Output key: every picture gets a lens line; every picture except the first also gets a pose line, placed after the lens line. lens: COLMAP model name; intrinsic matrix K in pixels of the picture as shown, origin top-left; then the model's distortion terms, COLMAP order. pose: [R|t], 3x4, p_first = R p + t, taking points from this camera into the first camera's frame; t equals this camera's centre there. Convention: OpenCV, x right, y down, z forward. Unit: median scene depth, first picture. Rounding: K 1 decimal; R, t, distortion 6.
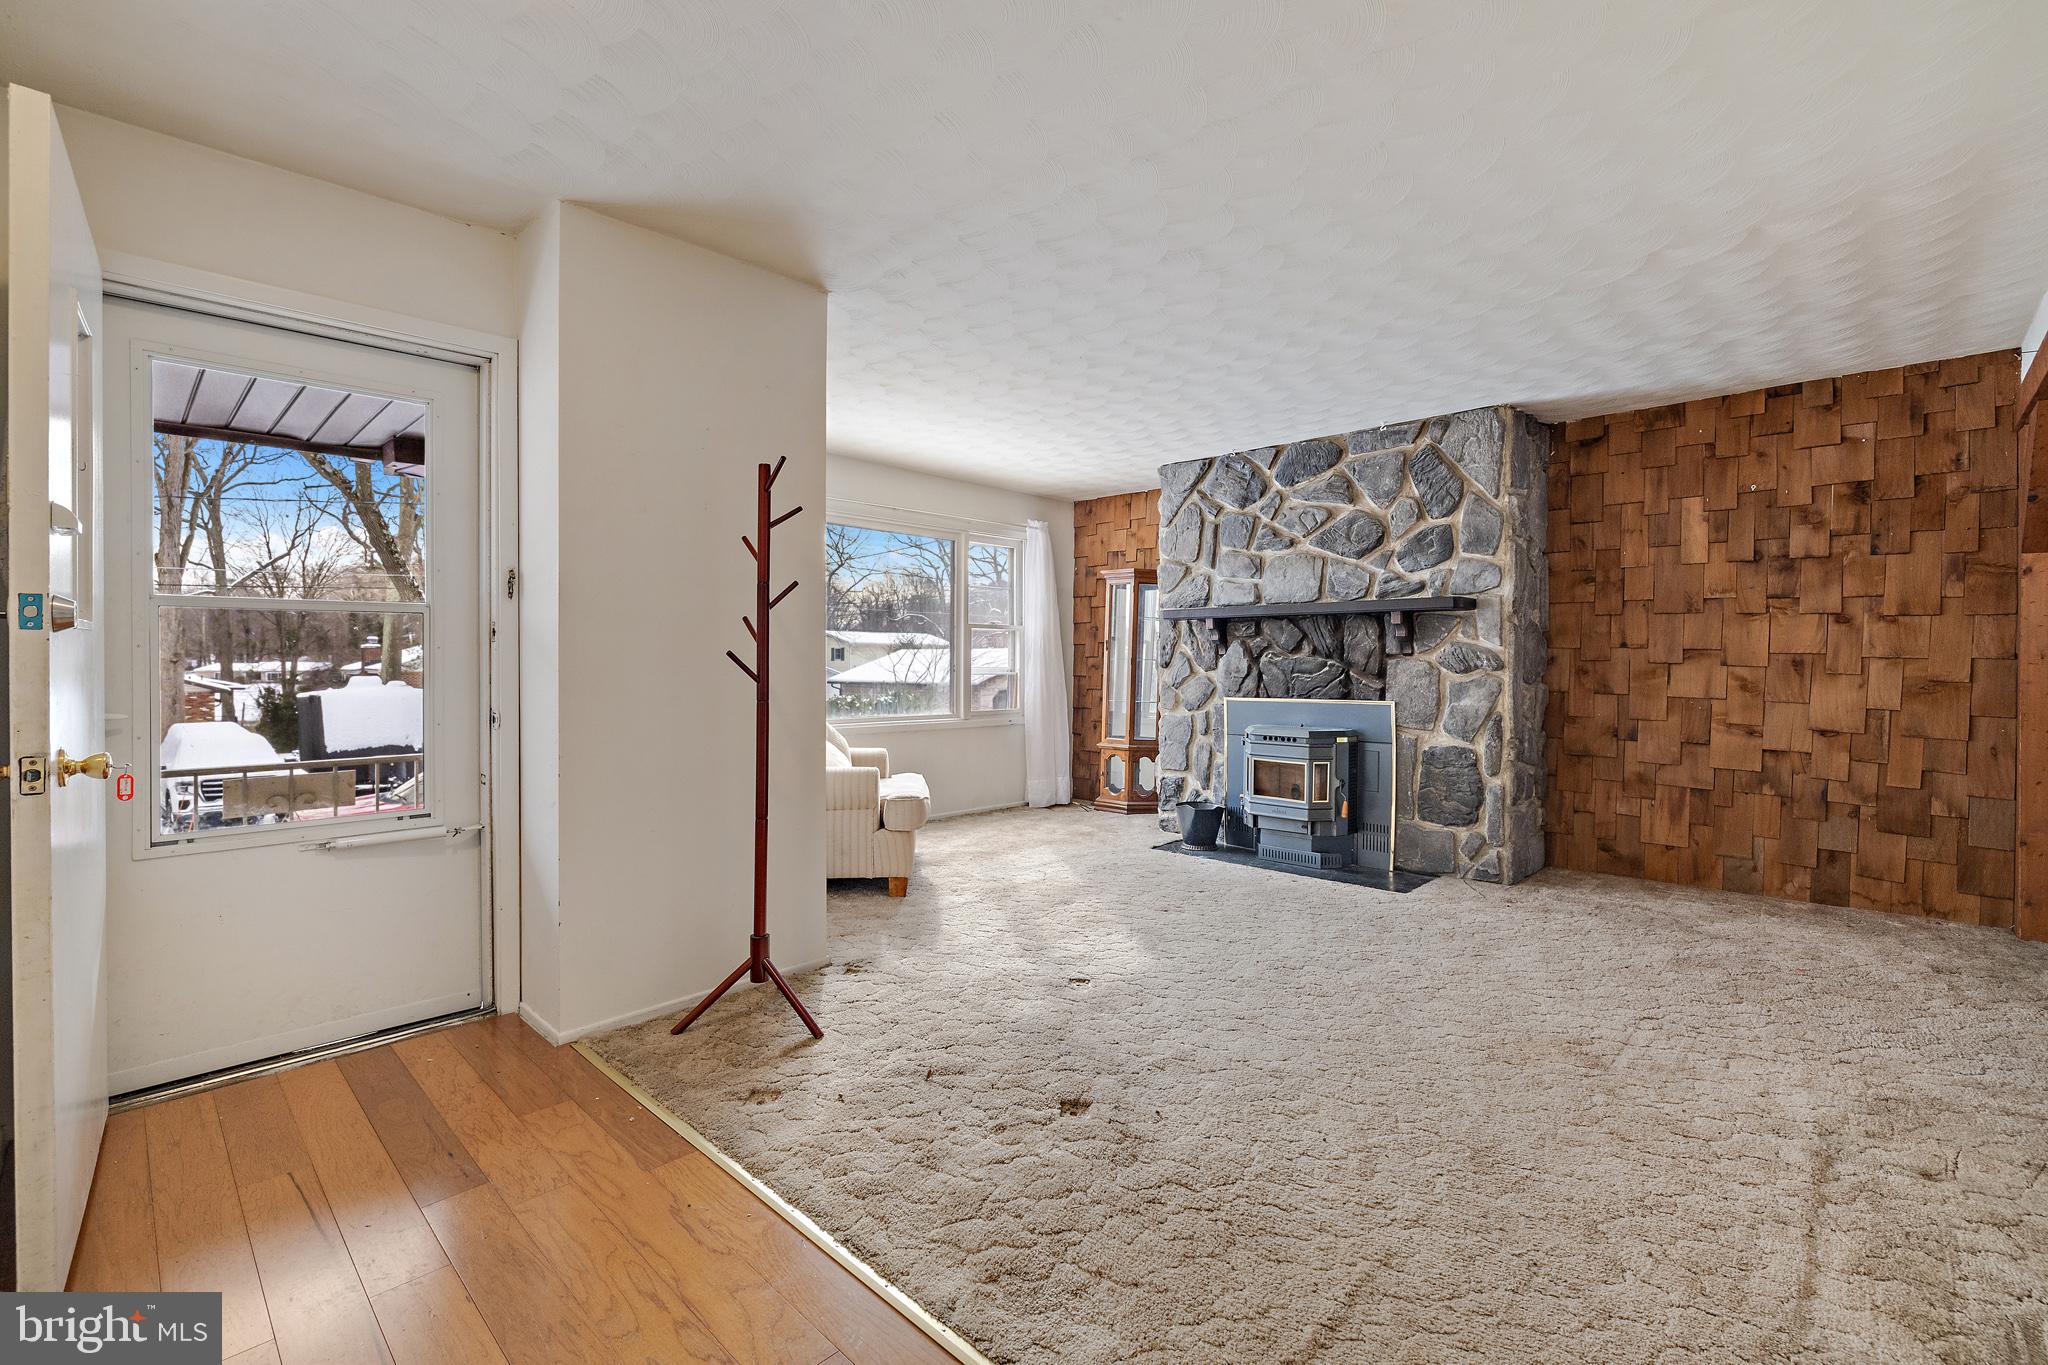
lens RADIAL K [[900.6, 0, 1017.0], [0, 900.6, 663.8], [0, 0, 1]] dist [-0.006365, 0.000230]
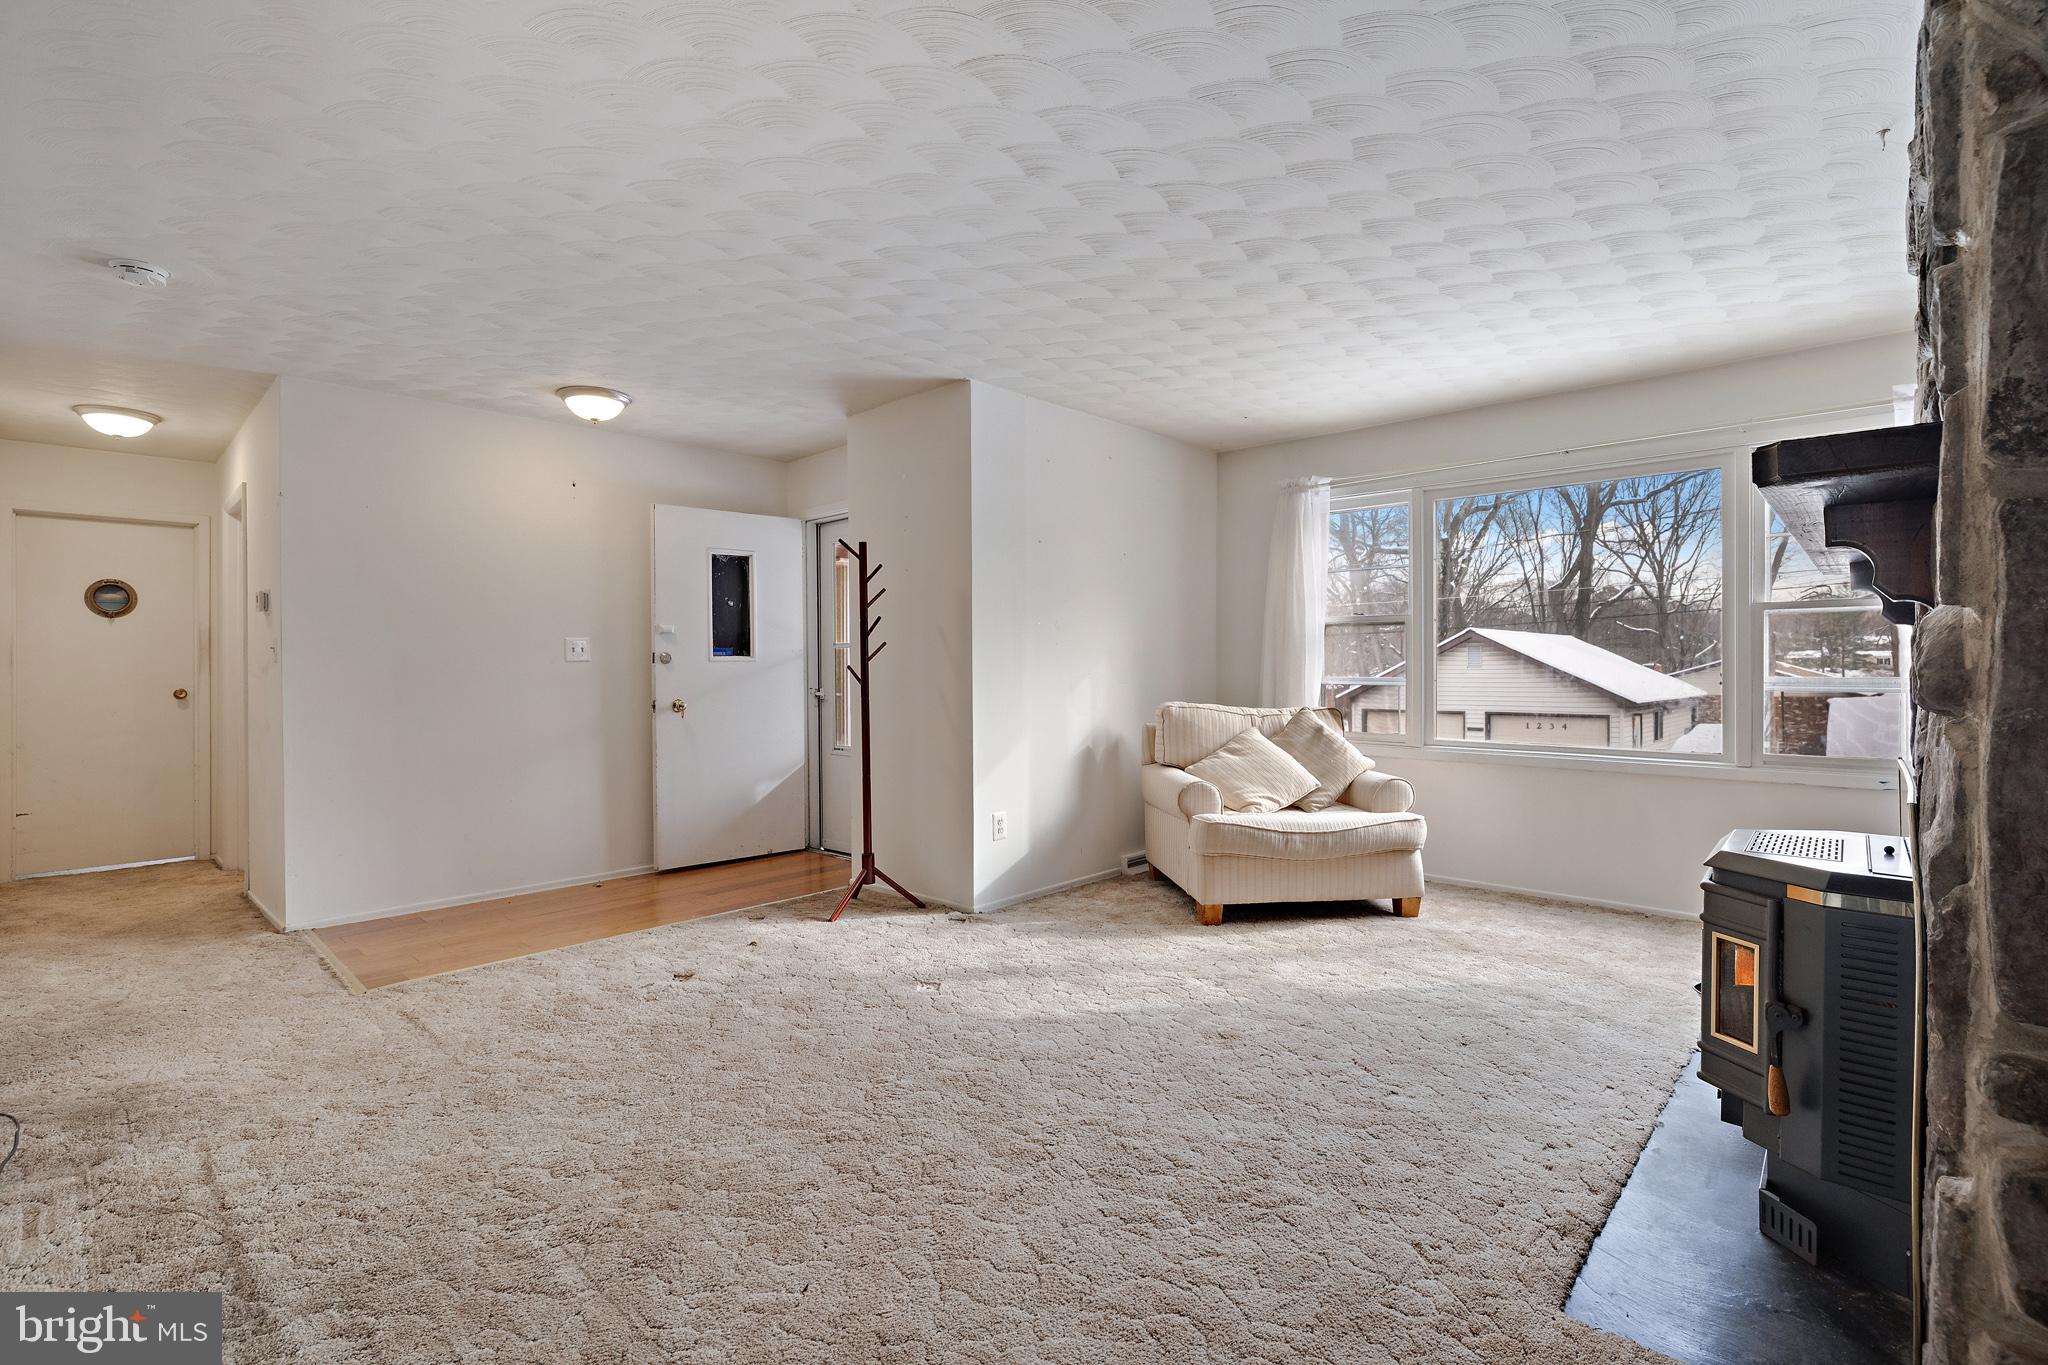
lens RADIAL K [[943.1, 0, 1022.4], [0, 943.1, 641.1], [0, 0, 1]] dist [-0.000999, -0.000028]
pose [[0.017690, -0.023263, -0.999573, 1.022695], [0.001916, 0.999728, -0.023233, -0.012558], [0.999842, -0.001504, 0.017729, 0.962281]]
